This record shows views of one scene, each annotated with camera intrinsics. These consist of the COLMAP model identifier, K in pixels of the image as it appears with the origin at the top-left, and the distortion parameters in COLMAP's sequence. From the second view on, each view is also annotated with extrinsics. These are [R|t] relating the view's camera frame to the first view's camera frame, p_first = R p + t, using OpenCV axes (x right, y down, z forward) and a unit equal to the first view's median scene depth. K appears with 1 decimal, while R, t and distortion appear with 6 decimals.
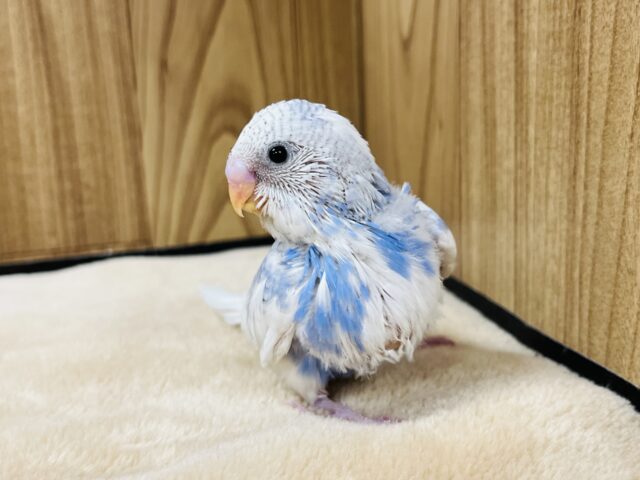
lens RADIAL K [[718.1, 0, 326.3], [0, 718.1, 238.0], [0, 0, 1]] dist [-0.006061, 0.000000]
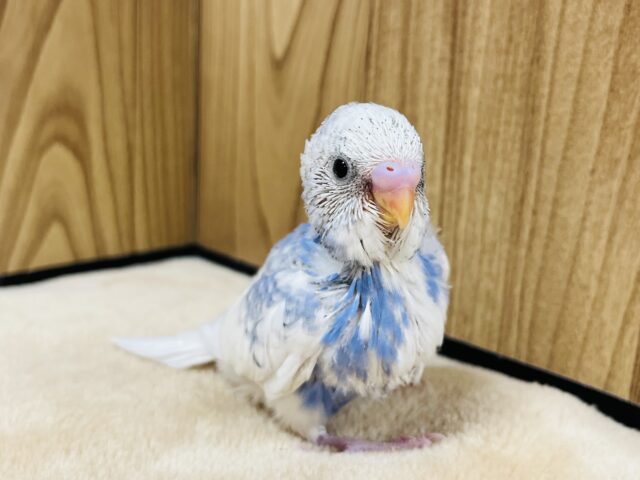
lens RADIAL K [[718.1, 0, 316.3], [0, 718.1, 237.4], [0, 0, 1]] dist [-0.006061, 0.000000]
pose [[0.884242, -0.019461, 0.466624, -0.431631], [0.024970, 0.999672, -0.005626, -0.032196], [-0.466361, 0.016626, 0.884438, 0.142797]]
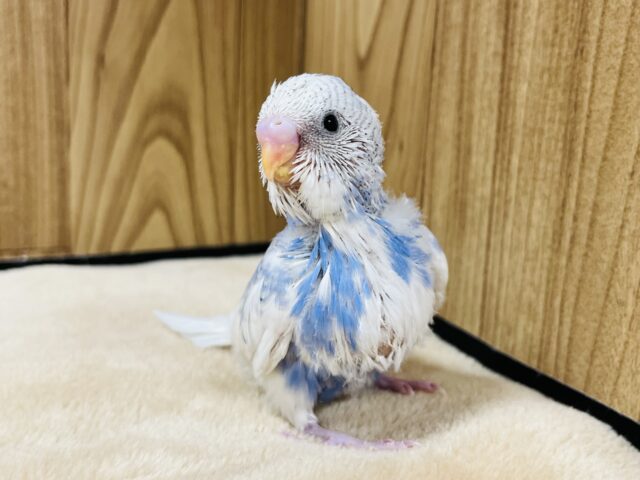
lens RADIAL K [[718.1, 0, 321.0], [0, 718.1, 237.8], [0, 0, 1]] dist [-0.006061, 0.000000]
pose [[0.978330, 0.046492, 0.201766, -0.188158], [-0.043151, 0.998849, -0.020926, -0.005837], [-0.202506, 0.011767, 0.979210, 0.052249]]
